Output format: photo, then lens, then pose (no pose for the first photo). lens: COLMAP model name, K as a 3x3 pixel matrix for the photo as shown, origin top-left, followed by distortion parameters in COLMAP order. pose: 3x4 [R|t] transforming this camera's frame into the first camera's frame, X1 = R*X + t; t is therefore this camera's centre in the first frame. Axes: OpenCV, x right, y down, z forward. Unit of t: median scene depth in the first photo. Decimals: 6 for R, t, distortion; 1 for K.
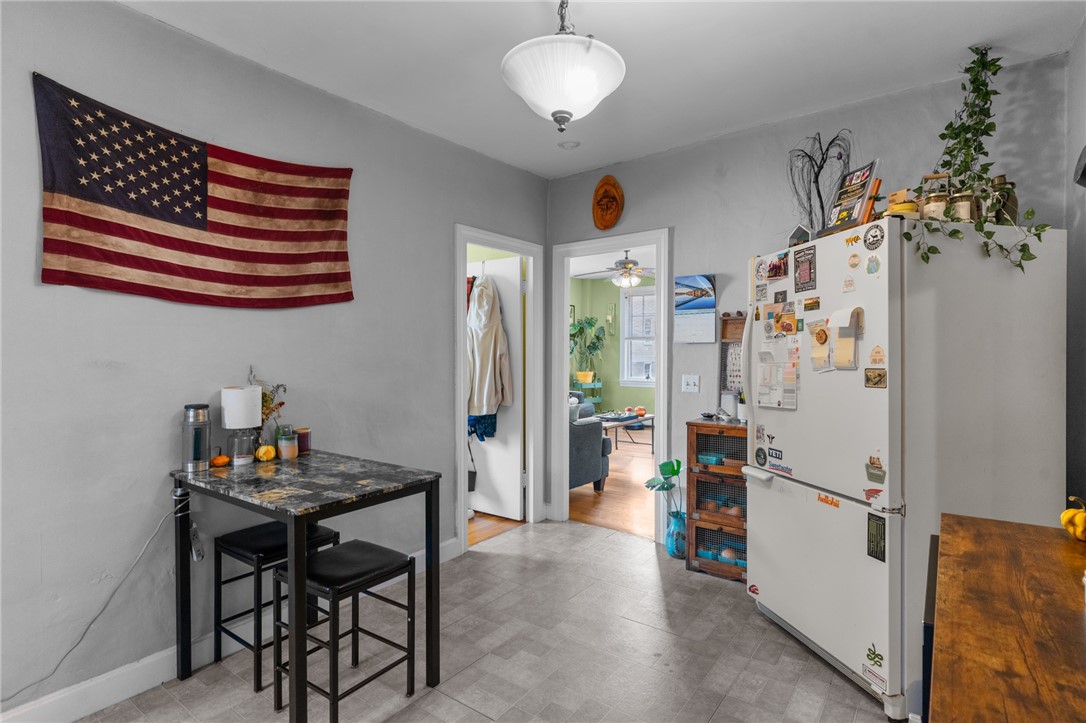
lens RADIAL K [[553.6, 0, 542.7], [0, 553.6, 358.6], [0, 0, 1]] dist [0.000113, 0.000001]
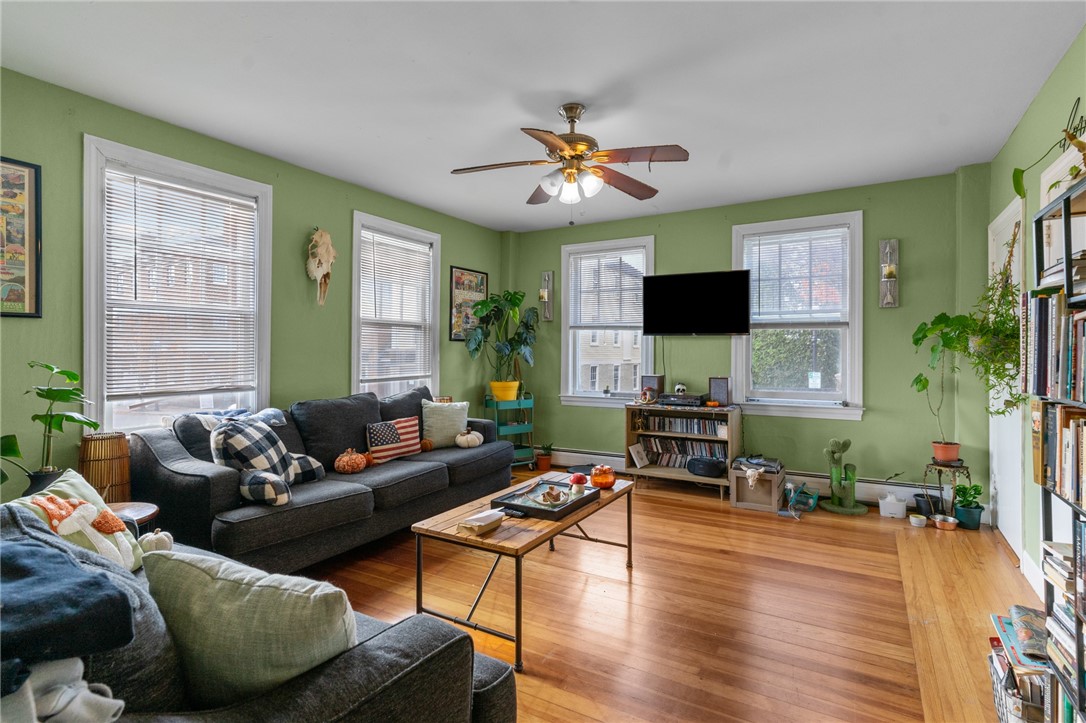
lens RADIAL K [[527.1, 0, 540.5], [0, 527.1, 357.9], [0, 0, 1]] dist [0.002120, -0.000818]
pose [[0.995740, -0.002138, 0.092184, 0.065390], [0.001895, 0.999994, 0.002730, -0.002852], [-0.092189, -0.002543, 0.995738, 0.437807]]
